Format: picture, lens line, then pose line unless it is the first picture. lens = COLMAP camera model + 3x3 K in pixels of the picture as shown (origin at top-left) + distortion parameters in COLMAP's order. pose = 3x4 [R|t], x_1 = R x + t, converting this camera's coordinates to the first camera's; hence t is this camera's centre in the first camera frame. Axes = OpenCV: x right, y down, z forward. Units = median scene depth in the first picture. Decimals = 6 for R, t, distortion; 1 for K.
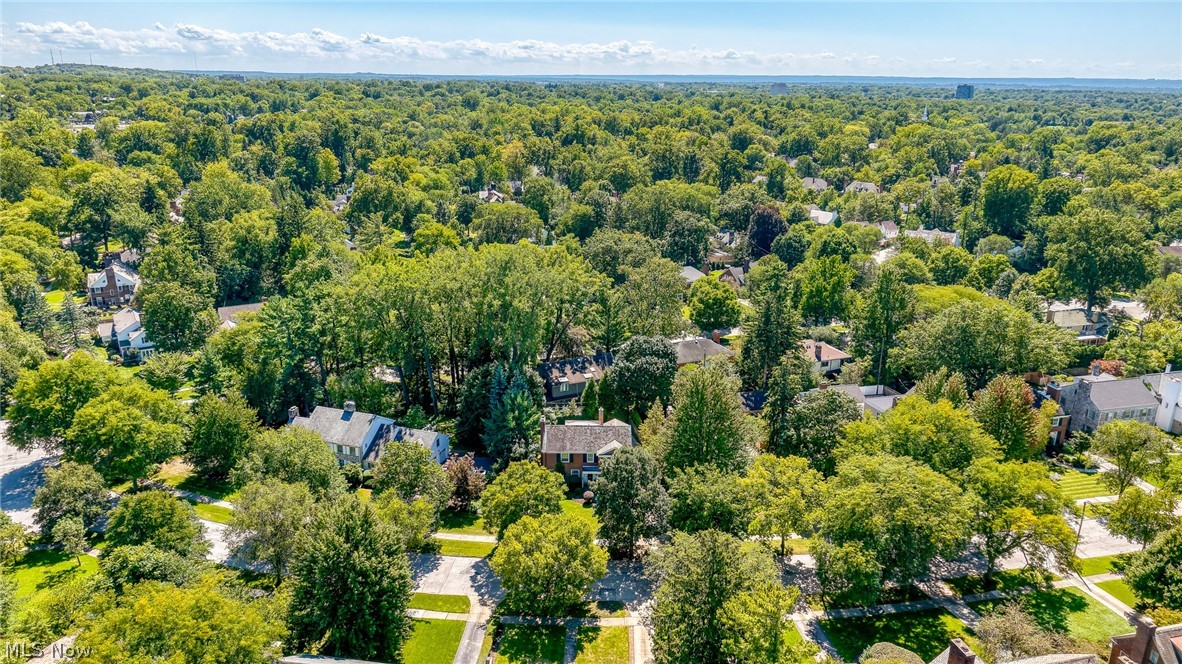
lens RADIAL K [[822.8, 0, 586.2], [0, 822.8, 329.9], [0, 0, 1]] dist [-0.007513, 0.001891]
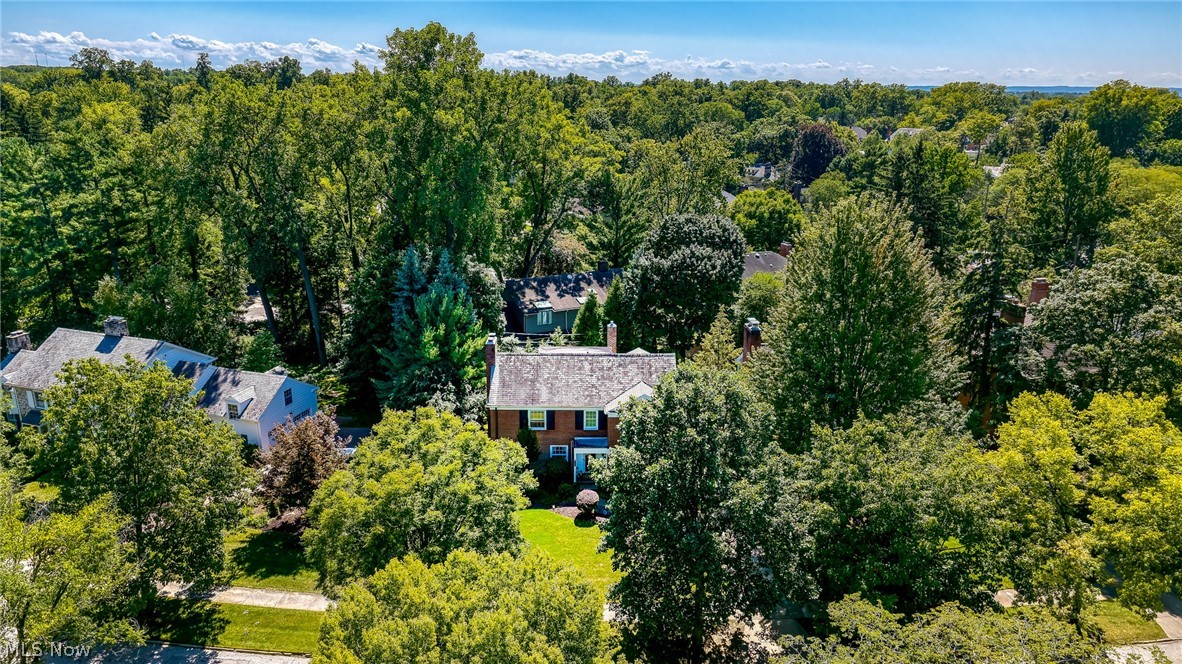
lens RADIAL K [[822.8, 0, 596.1], [0, 822.8, 333.7], [0, 0, 1]] dist [-0.007513, 0.001891]
pose [[0.999847, -0.001284, 0.017472, -0.000124], [0.001397, 0.999978, -0.006450, 0.105967], [-0.017463, 0.006474, 0.999827, 0.511543]]
